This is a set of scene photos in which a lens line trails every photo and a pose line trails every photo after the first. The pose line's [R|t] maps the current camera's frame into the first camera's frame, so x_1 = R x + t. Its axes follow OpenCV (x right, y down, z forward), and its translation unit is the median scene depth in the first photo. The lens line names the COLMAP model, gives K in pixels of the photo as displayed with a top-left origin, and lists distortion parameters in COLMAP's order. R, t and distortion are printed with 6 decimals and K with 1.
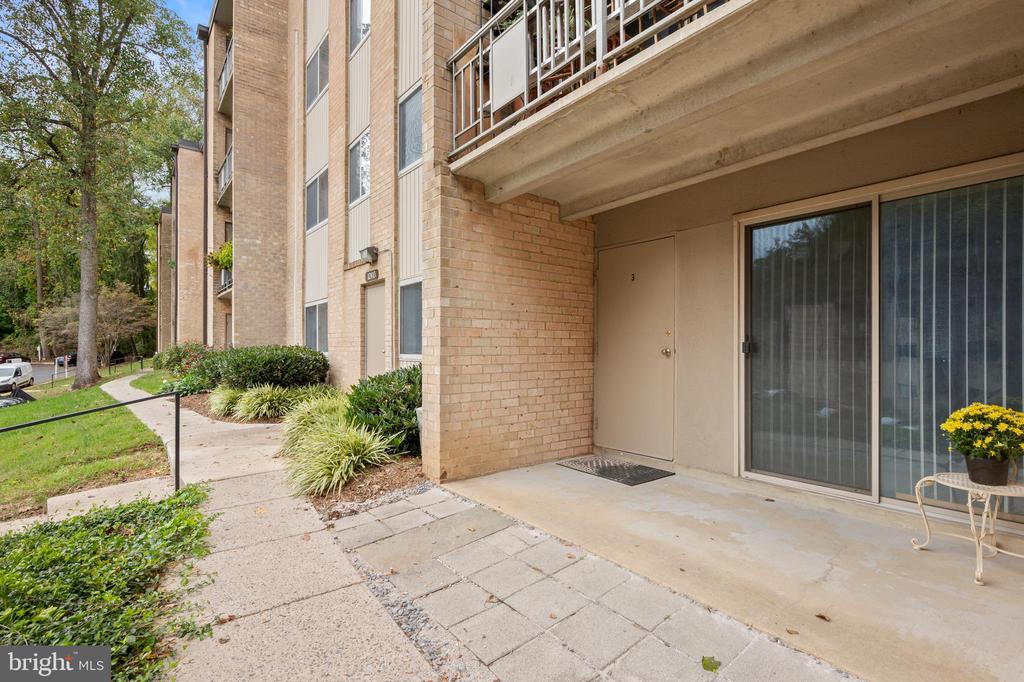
lens RADIAL K [[488.8, 0, 503.5], [0, 488.8, 341.5], [0, 0, 1]] dist [0.001053, 0.000225]
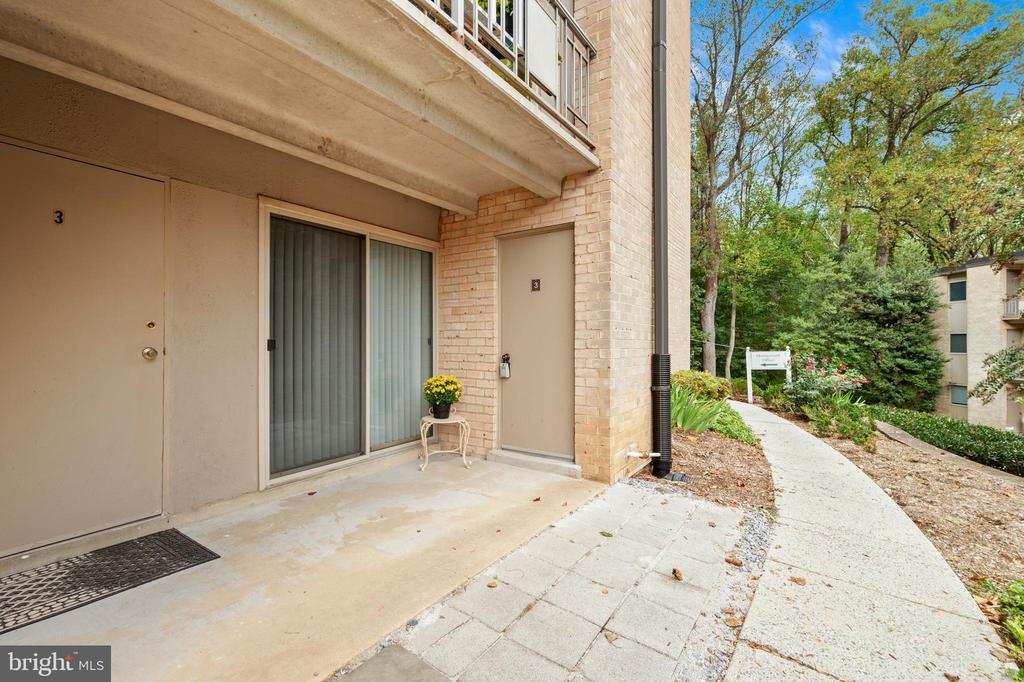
lens RADIAL K [[444.4, 0, 497.4], [0, 444.4, 339.7], [0, 0, 1]] dist [0.005016, 0.000703]
pose [[-0.295027, -0.001833, 0.955487, -0.455652], [-0.016074, 0.999866, -0.003045, -0.002588], [-0.955354, -0.016257, -0.295017, 0.885419]]
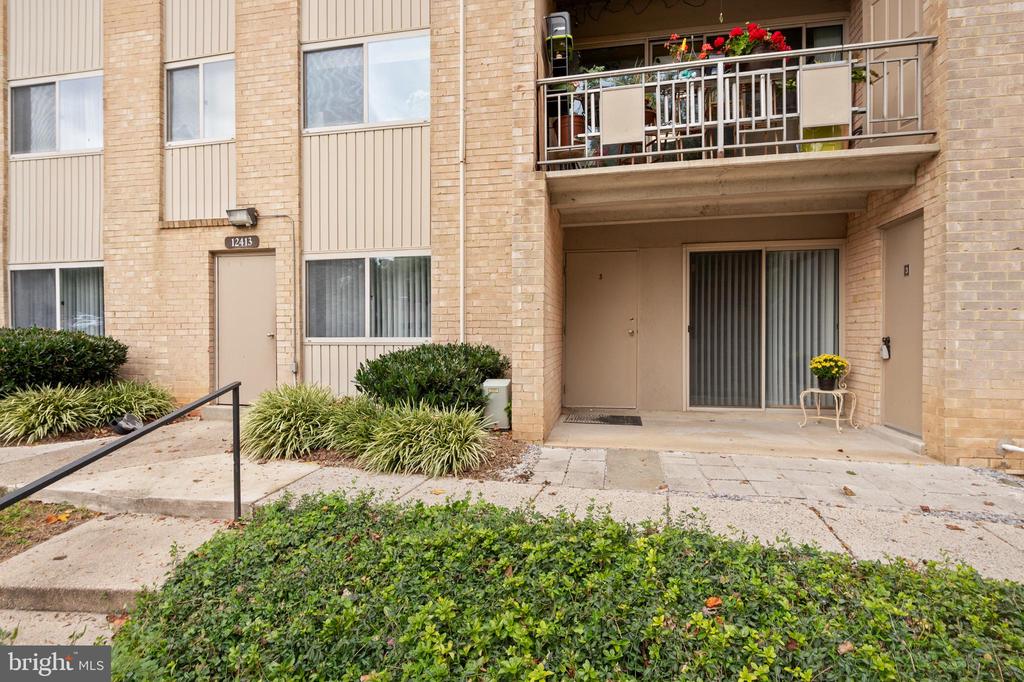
lens RADIAL K [[497.7, 0, 518.3], [0, 497.7, 337.5], [0, 0, 1]] dist [-0.005614, 0.000267]
pose [[0.760236, -0.007638, 0.649602, -1.027367], [-0.006443, 0.999793, 0.019296, 0.012460], [-0.649615, -0.018855, 0.760030, 0.143749]]
